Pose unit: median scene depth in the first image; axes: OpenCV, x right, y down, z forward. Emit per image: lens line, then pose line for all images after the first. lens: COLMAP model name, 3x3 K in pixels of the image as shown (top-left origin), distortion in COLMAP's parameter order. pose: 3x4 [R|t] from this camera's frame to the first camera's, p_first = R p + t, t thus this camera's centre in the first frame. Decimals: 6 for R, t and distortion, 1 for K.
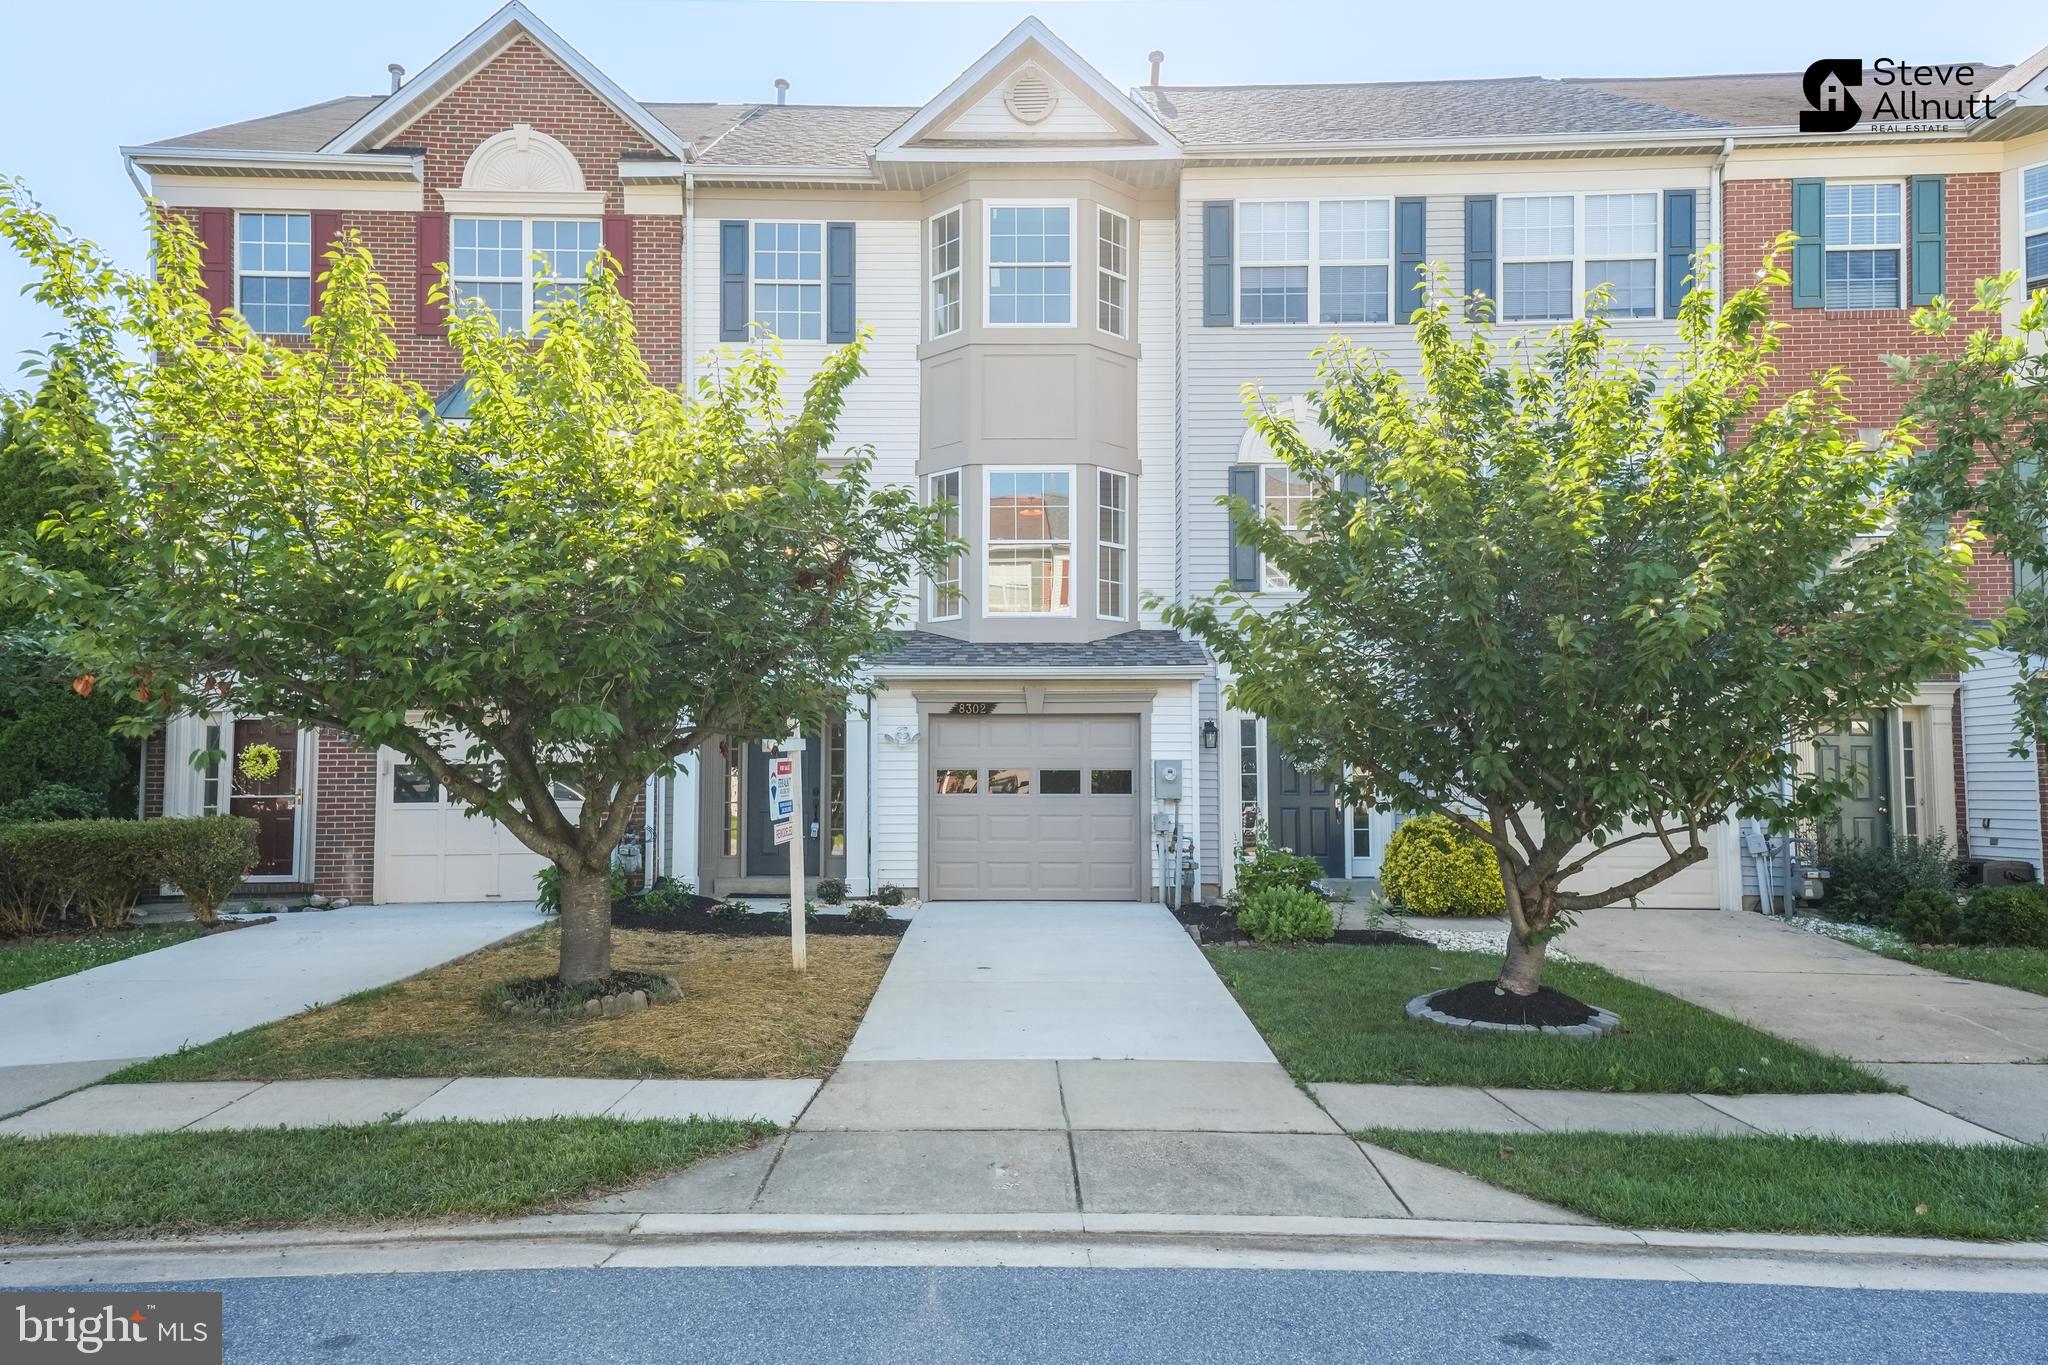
lens RADIAL K [[1540.7, 0, 1021.3], [0, 1540.7, 683.1], [0, 0, 1]] dist [0.134758, 0.000860]
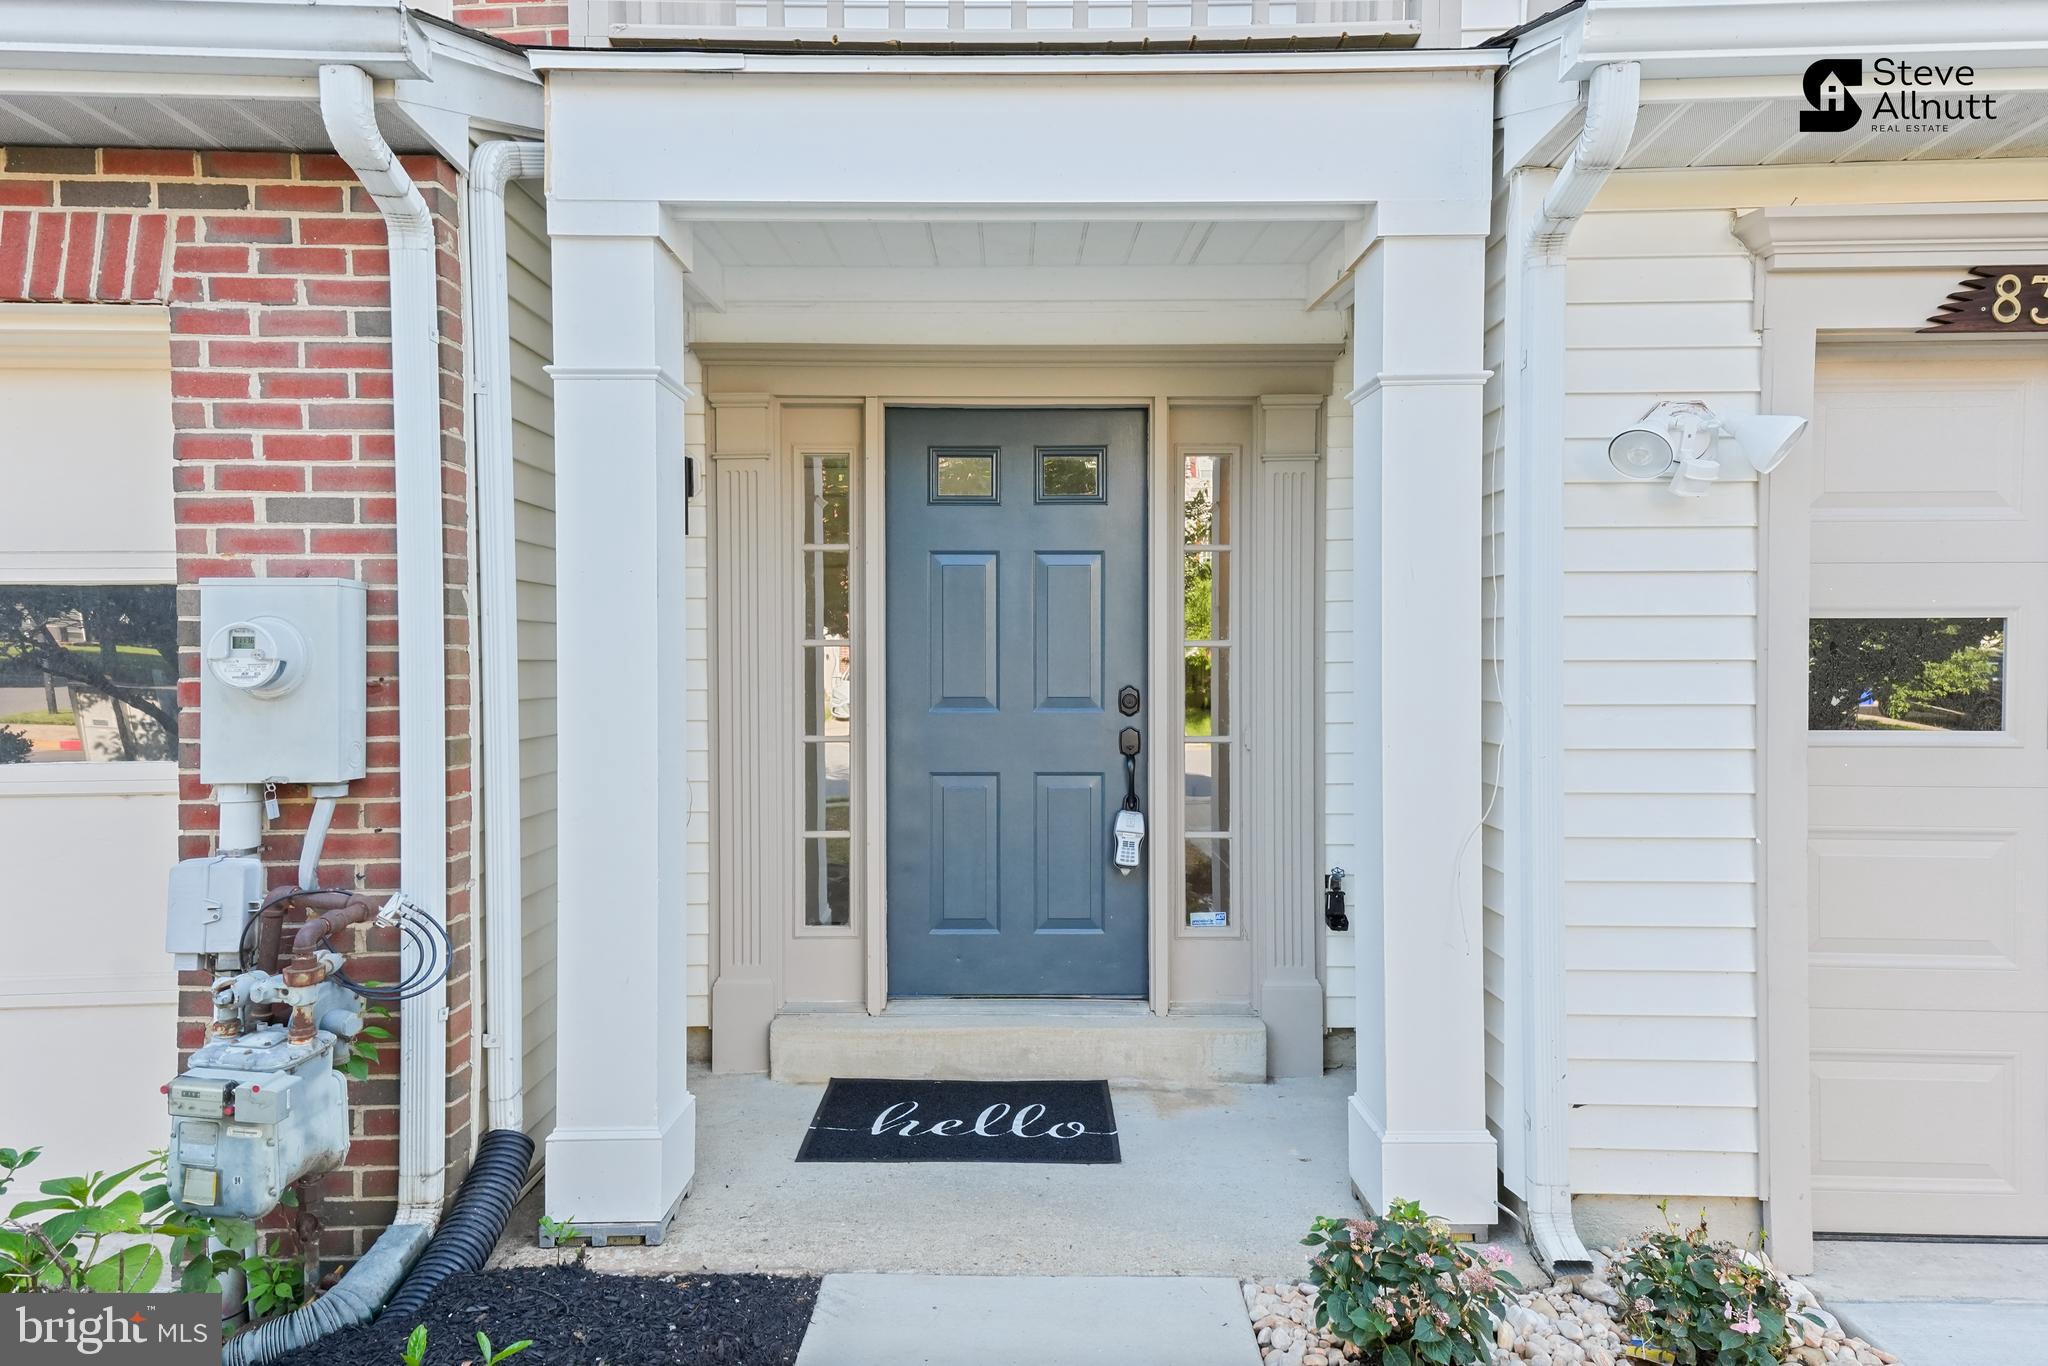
lens RADIAL K [[1228.2, 0, 1024.0], [0, 1228.2, 683.0], [0, 0, 1]] dist [0.000807, 0.000118]
pose [[0.999714, -0.000310, -0.023927, -0.382721], [0.002250, 0.996703, 0.081103, 0.125884], [0.023823, -0.081134, 0.996418, 2.034170]]
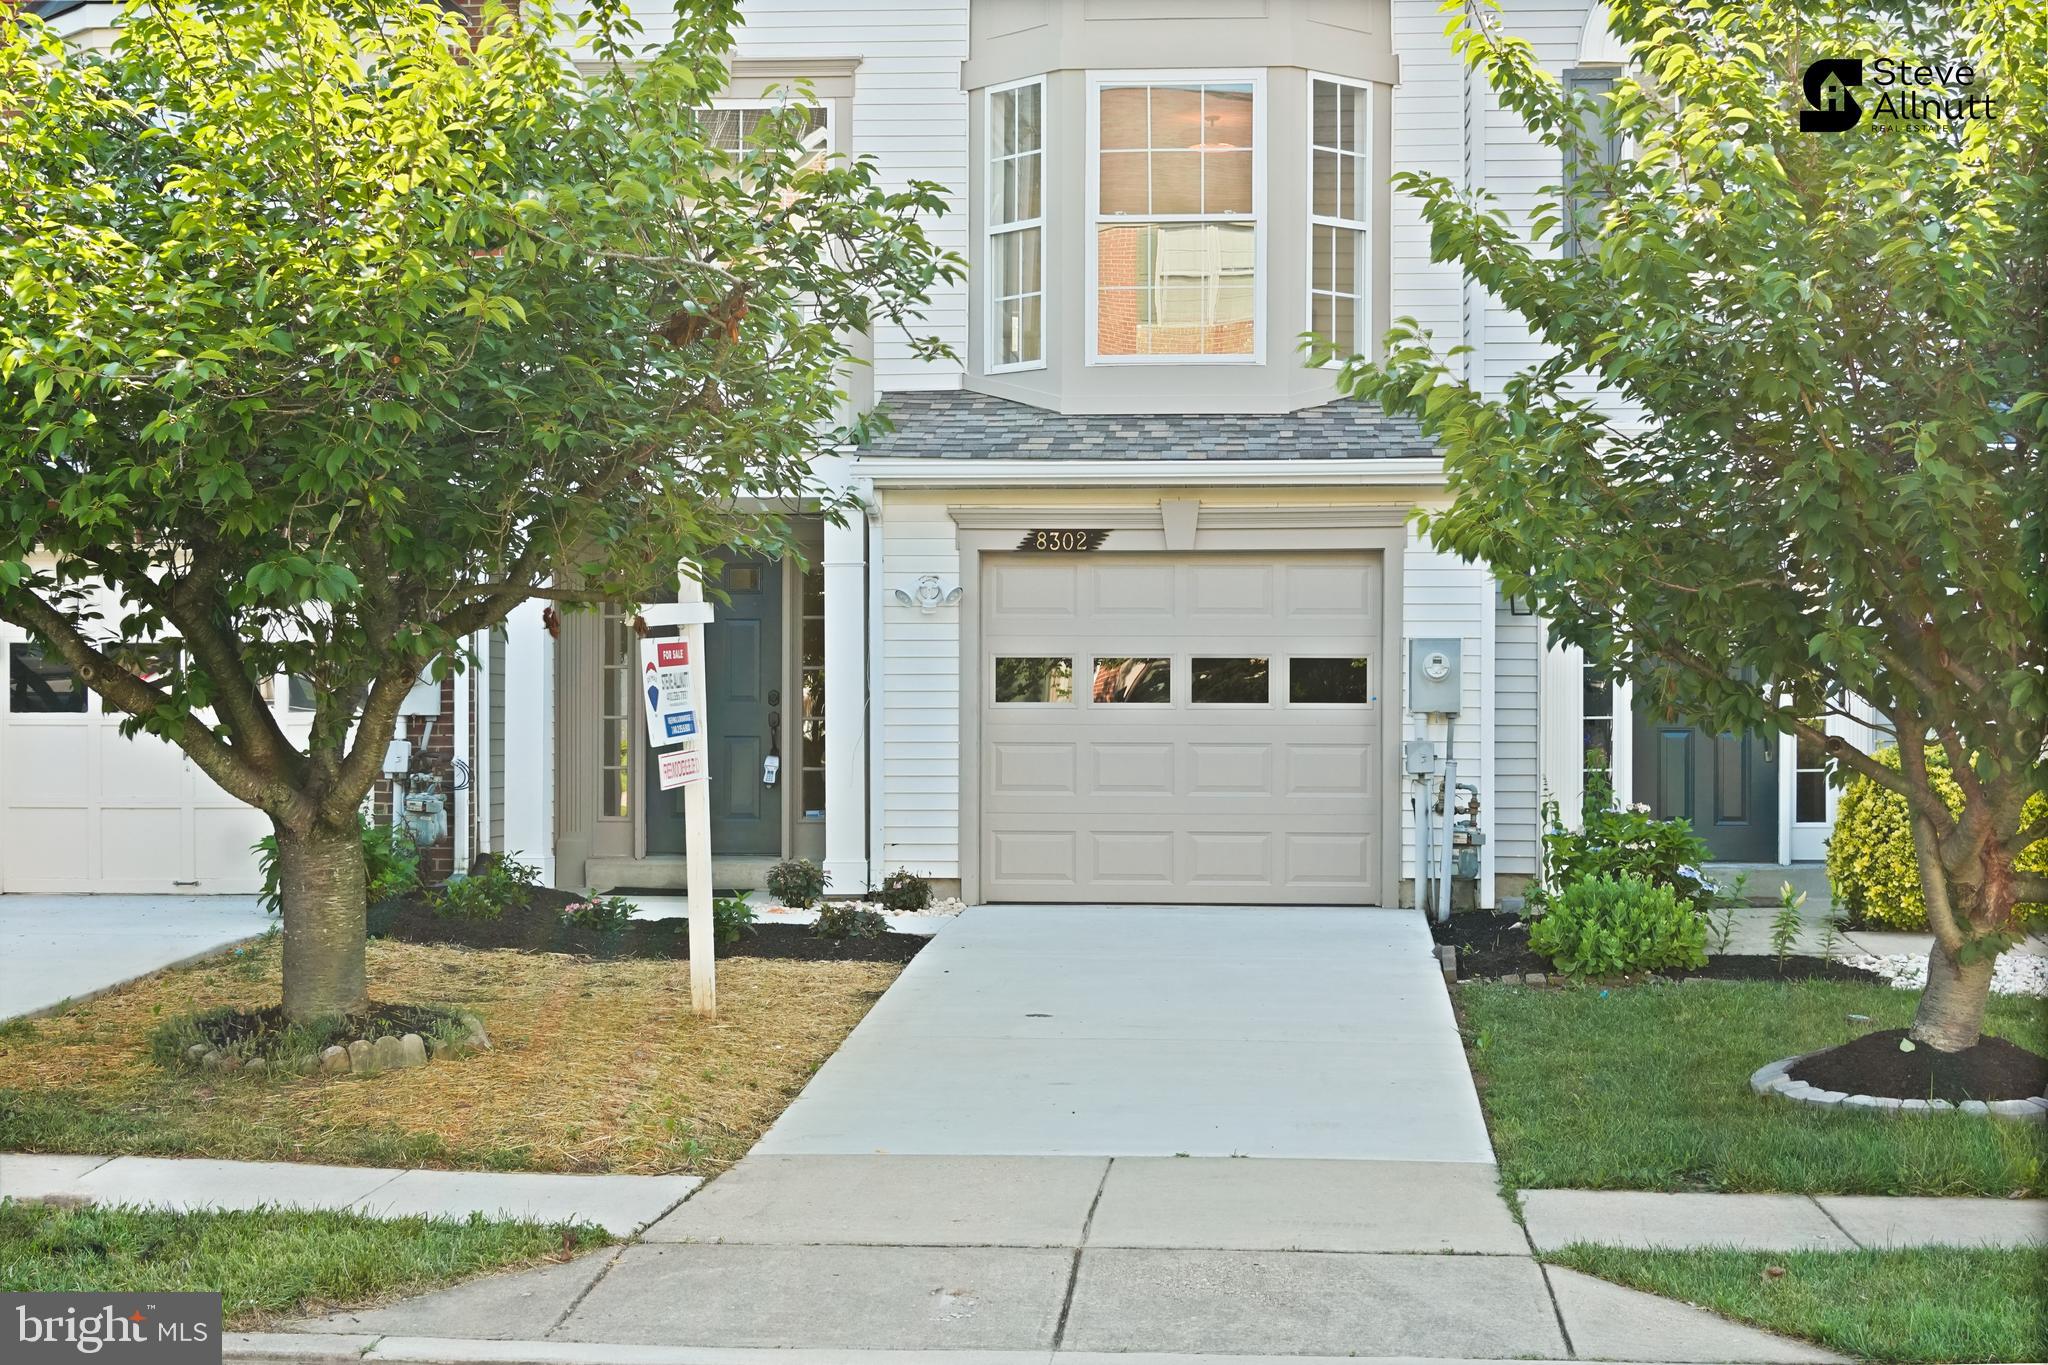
lens RADIAL K [[3079.0, 0, 1022.4], [0, 3079.0, 614.3], [0, 0, 1]] dist [0.010446, -0.130668]
pose [[0.998079, -0.000340, -0.061959, 0.049546], [0.002986, 0.999087, 0.042618, -0.007667], [0.061888, -0.042721, 0.997168, -0.116645]]
